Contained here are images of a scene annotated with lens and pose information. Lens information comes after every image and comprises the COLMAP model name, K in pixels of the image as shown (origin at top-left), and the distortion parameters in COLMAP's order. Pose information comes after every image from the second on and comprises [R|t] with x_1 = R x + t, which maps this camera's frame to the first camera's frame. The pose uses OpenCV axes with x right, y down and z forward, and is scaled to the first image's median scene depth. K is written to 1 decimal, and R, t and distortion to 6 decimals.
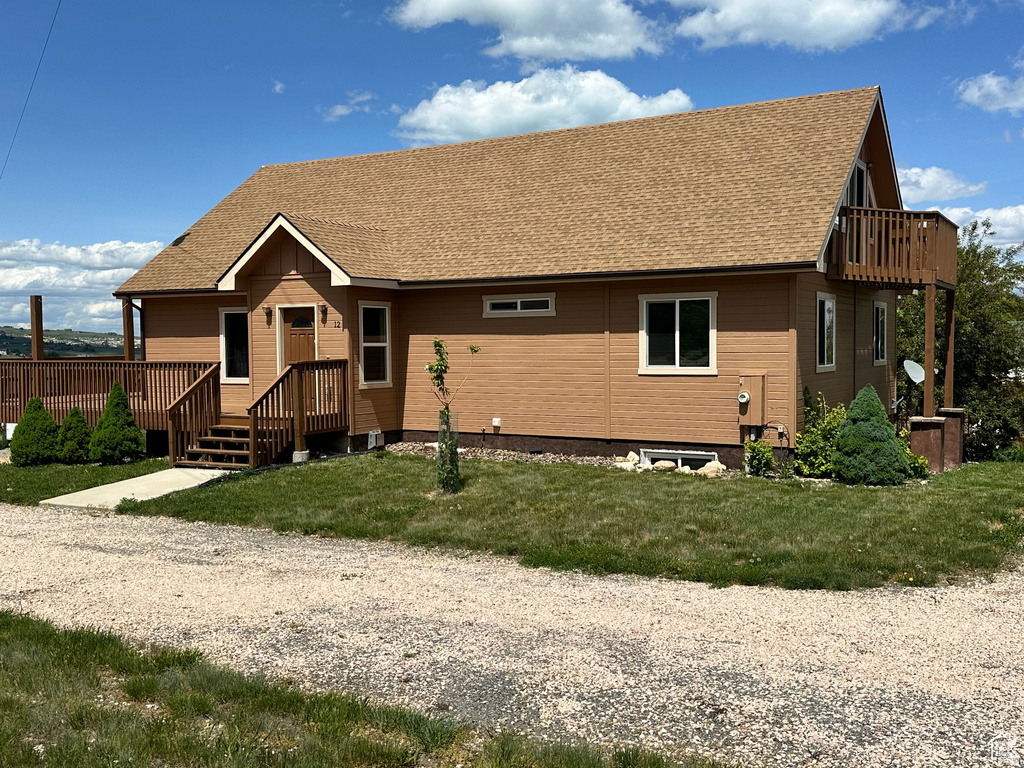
lens RADIAL K [[1003.2, 0, 519.0], [0, 1003.2, 379.8], [0, 0, 1]] dist [0.109745, 0.000000]
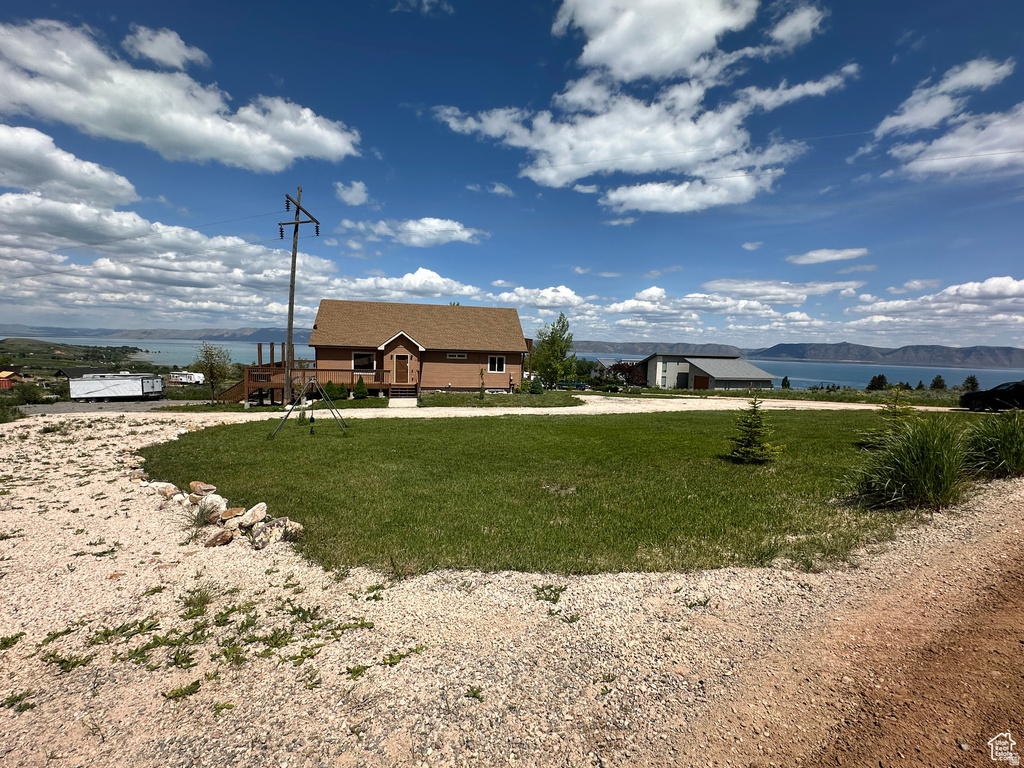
lens RADIAL K [[471.7, 0, 513.2], [0, 471.7, 383.7], [0, 0, 1]] dist [-0.002992, 0.001073]
pose [[0.751203, -0.025917, 0.659562, -1.136843], [-0.013470, 0.998419, 0.054574, -0.071139], [-0.659934, -0.049881, 0.749666, -0.631483]]
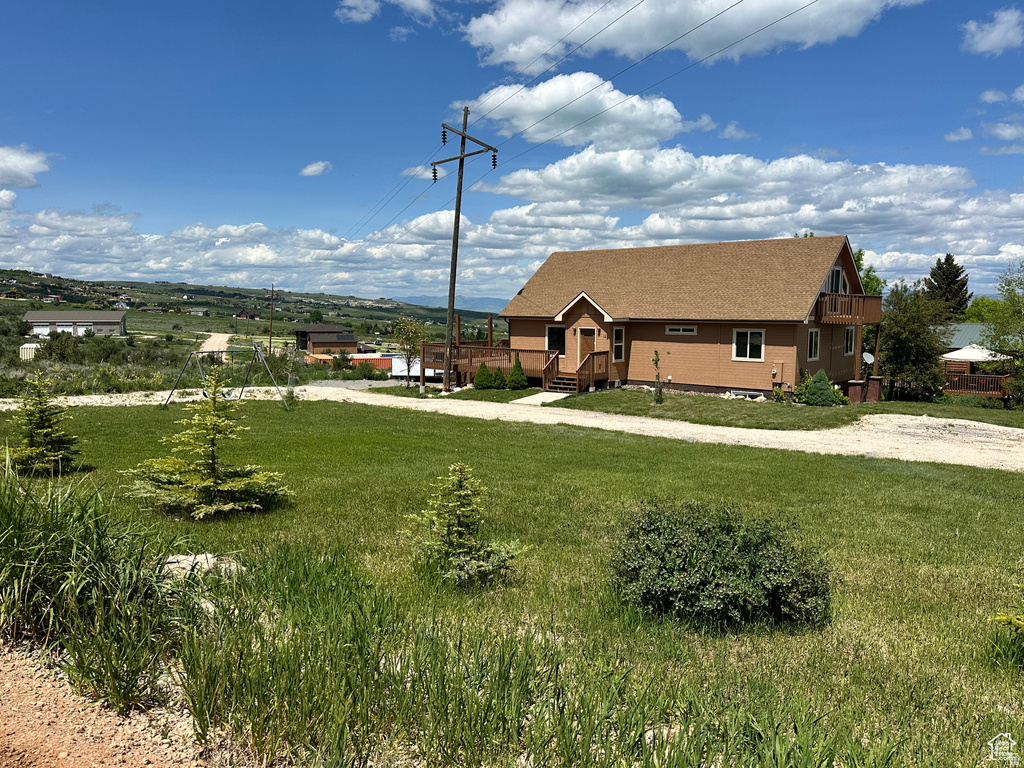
lens RADIAL K [[775.5, 0, 490.5], [0, 775.5, 385.6], [0, 0, 1]] dist [0.049091, -0.038548]
pose [[0.980841, 0.029982, -0.192489, -0.088603], [-0.016982, 0.997484, 0.068832, -0.063325], [0.194068, -0.064244, 0.978882, -0.958636]]
